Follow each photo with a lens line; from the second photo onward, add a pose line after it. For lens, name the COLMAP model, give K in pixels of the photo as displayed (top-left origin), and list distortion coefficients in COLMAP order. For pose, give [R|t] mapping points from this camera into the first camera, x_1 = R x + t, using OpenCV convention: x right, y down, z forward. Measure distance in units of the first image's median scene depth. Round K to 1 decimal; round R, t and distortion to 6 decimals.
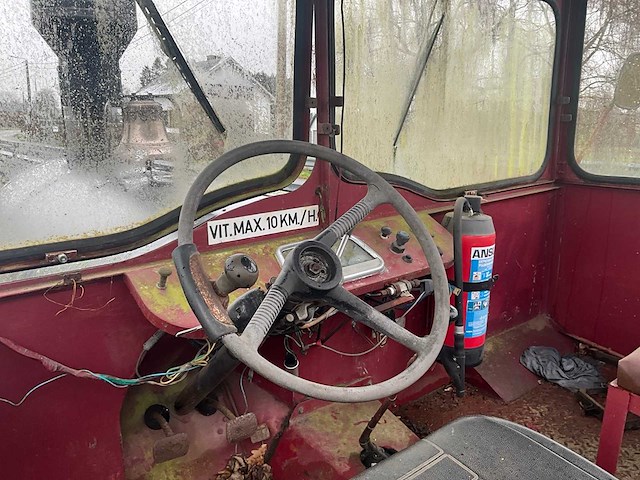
lens RADIAL K [[527.9, 0, 320.0], [0, 527.9, 240.0], [0, 0, 1]] dist [0.096619, -0.199585]
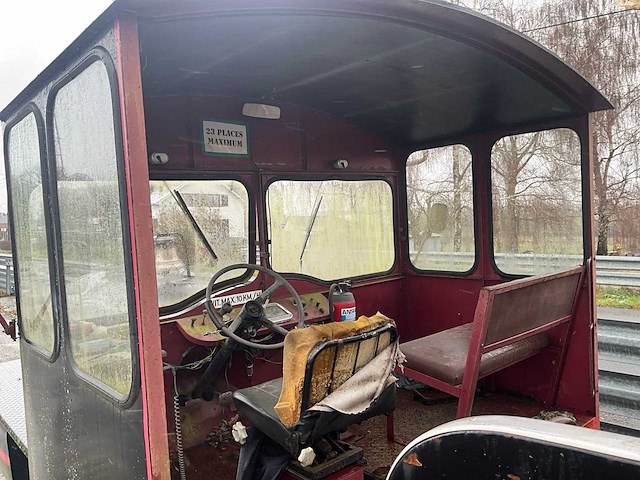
lens RADIAL K [[527.9, 0, 320.0], [0, 527.9, 240.0], [0, 0, 1]] dist [0.096619, -0.199585]
pose [[0.998102, -0.038457, 0.048108, 0.142293], [0.046661, 0.981988, -0.183090, 0.141723], [-0.040200, 0.184987, 0.981918, -1.172220]]
